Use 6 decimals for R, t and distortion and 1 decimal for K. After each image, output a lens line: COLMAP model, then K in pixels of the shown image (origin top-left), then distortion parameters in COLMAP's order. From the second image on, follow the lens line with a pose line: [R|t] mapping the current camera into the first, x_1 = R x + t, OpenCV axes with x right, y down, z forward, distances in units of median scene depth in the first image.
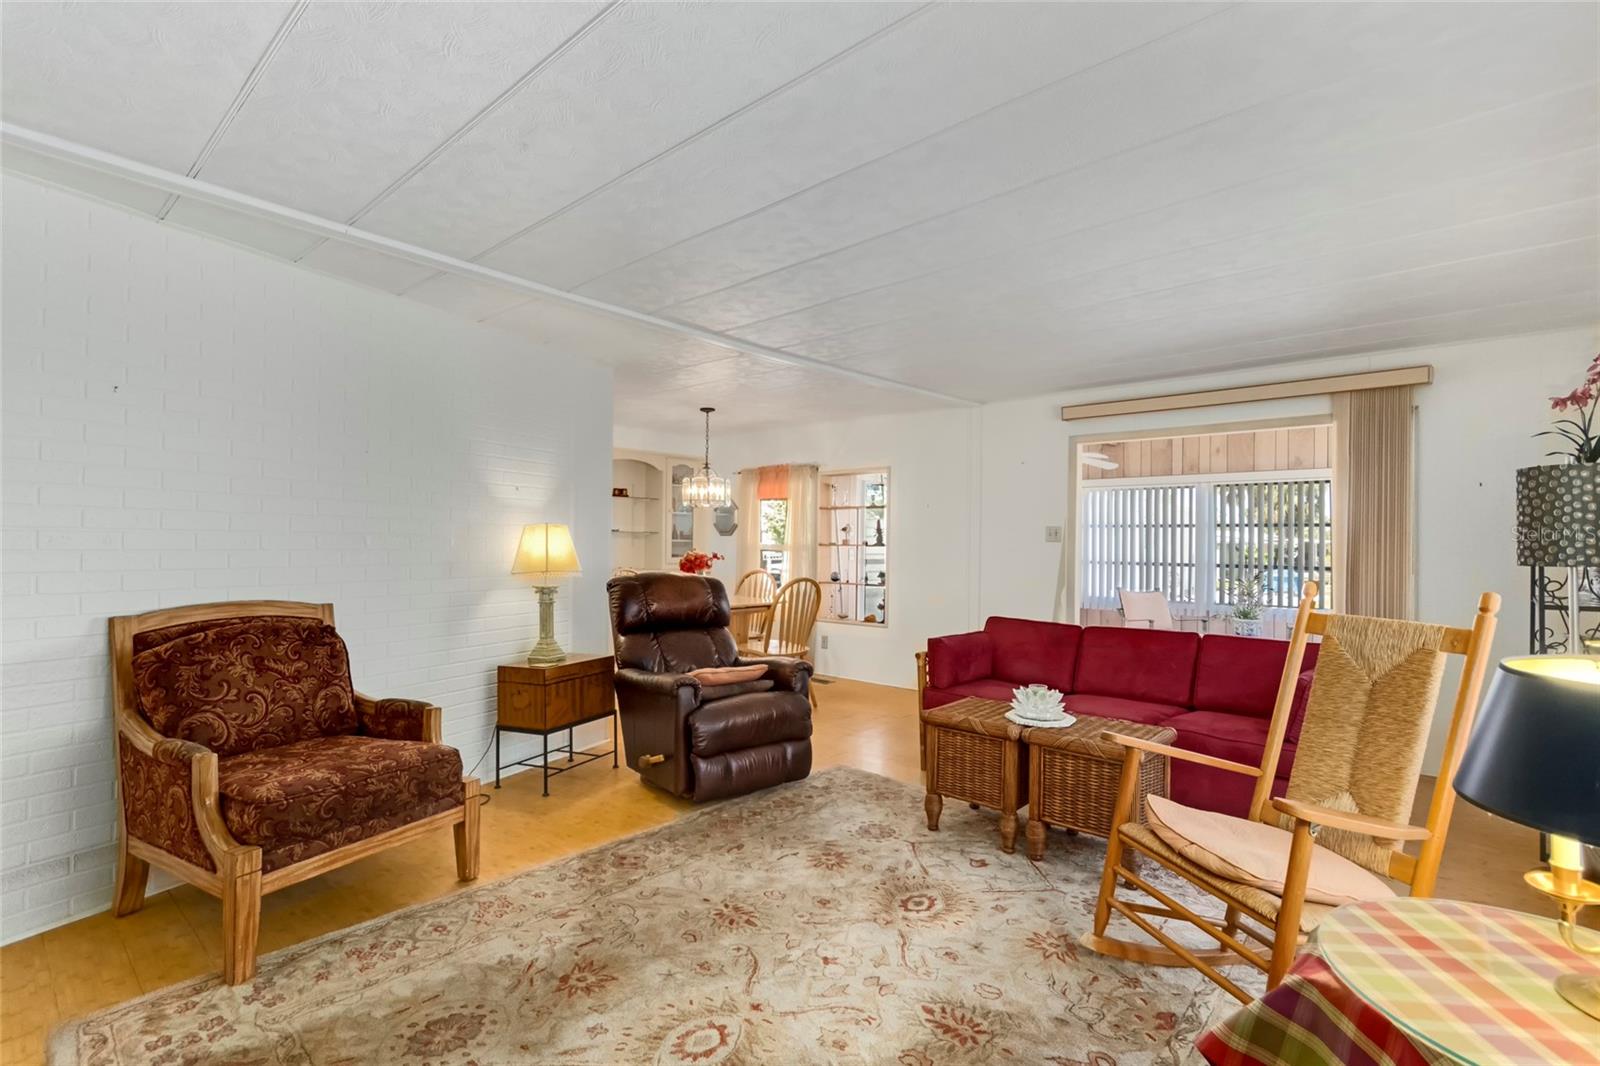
lens RADIAL K [[757.9, 0, 797.6], [0, 757.9, 538.1], [0, 0, 1]] dist [0.005042, 0.000047]
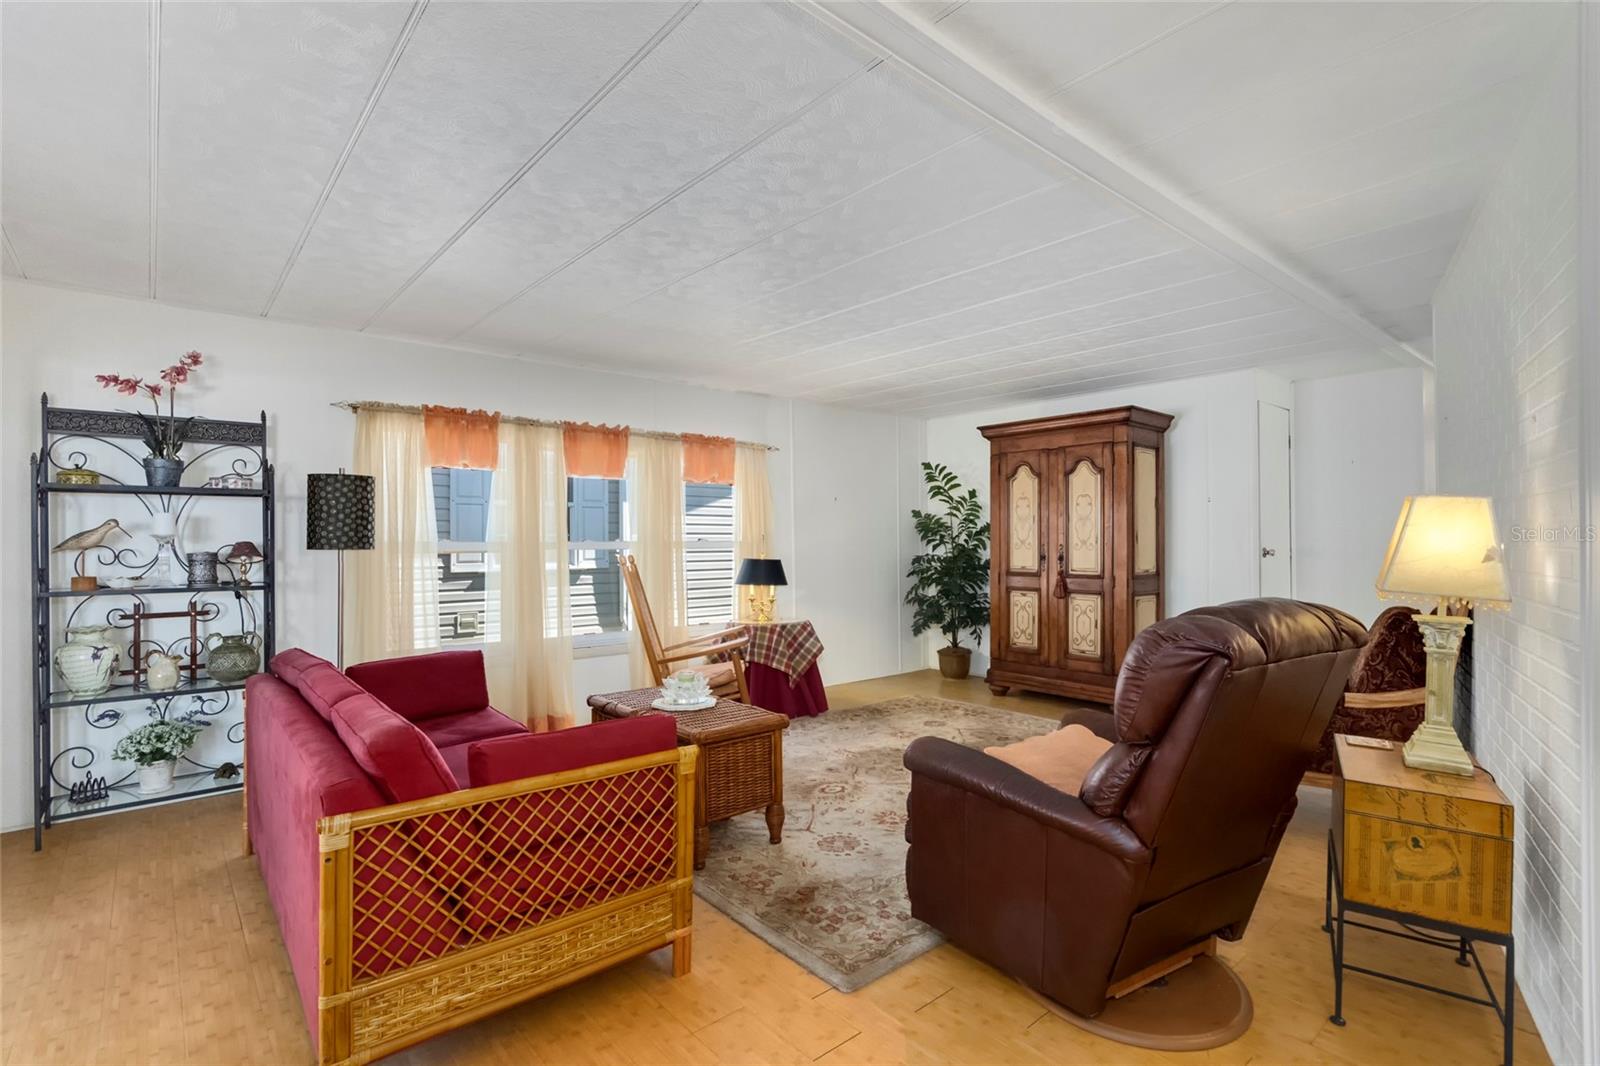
lens RADIAL K [[757.9, 0, 800.9], [0, 757.9, 535.8], [0, 0, 1]] dist [0.005042, 0.000047]
pose [[-0.991037, -0.004516, 0.133513, 0.027940], [-0.004693, 0.999988, -0.001009, 0.007279], [-0.133507, -0.001626, -0.991047, 2.196586]]
